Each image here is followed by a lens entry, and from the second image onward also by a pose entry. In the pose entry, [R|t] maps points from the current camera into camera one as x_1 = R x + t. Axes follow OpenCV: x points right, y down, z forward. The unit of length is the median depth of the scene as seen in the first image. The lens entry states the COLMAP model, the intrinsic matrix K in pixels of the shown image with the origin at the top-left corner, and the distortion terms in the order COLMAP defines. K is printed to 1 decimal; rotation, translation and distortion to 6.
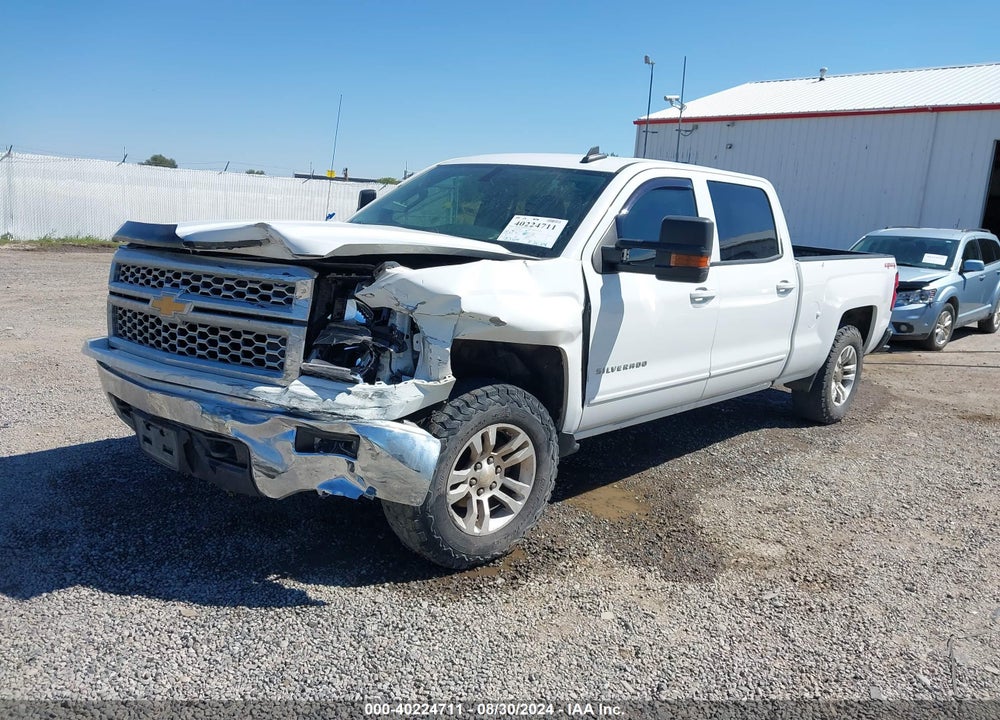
lens RADIAL K [[790.1, 0, 499.6], [0, 790.1, 353.5], [0, 0, 1]] dist [0.015934, -0.034353]
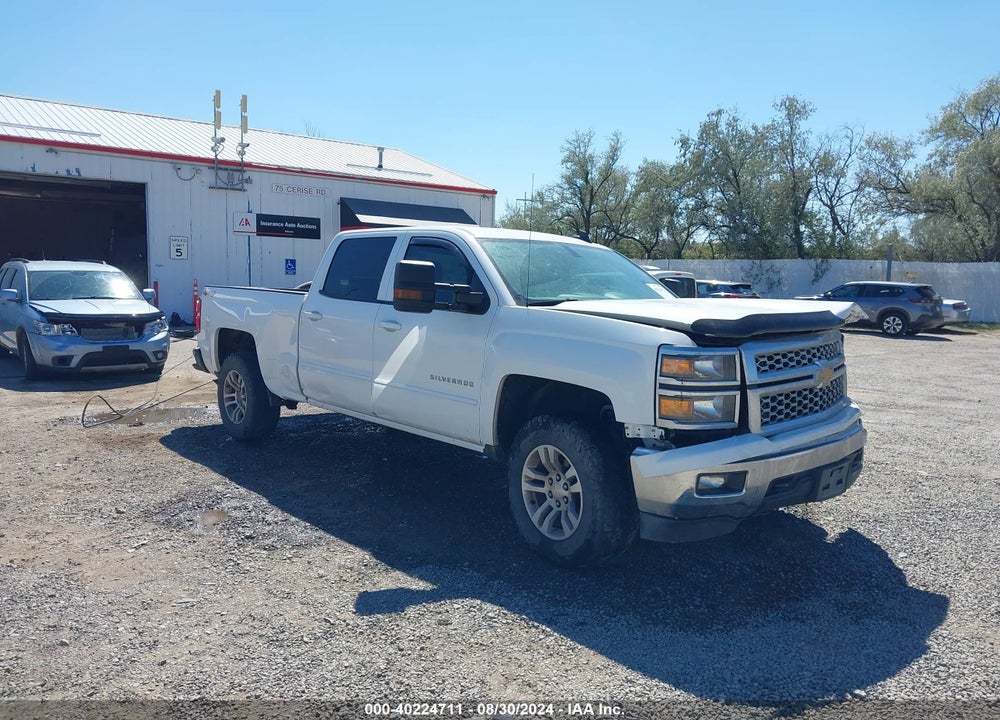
lens RADIAL K [[790.1, 0, 499.9], [0, 790.1, 358.4], [0, 0, 1]] dist [0.015934, -0.034353]
pose [[0.083252, -0.152665, 0.984765, -1.538745], [0.157503, 0.977791, 0.138269, -0.308463], [-0.984003, 0.143593, 0.105448, 1.239853]]
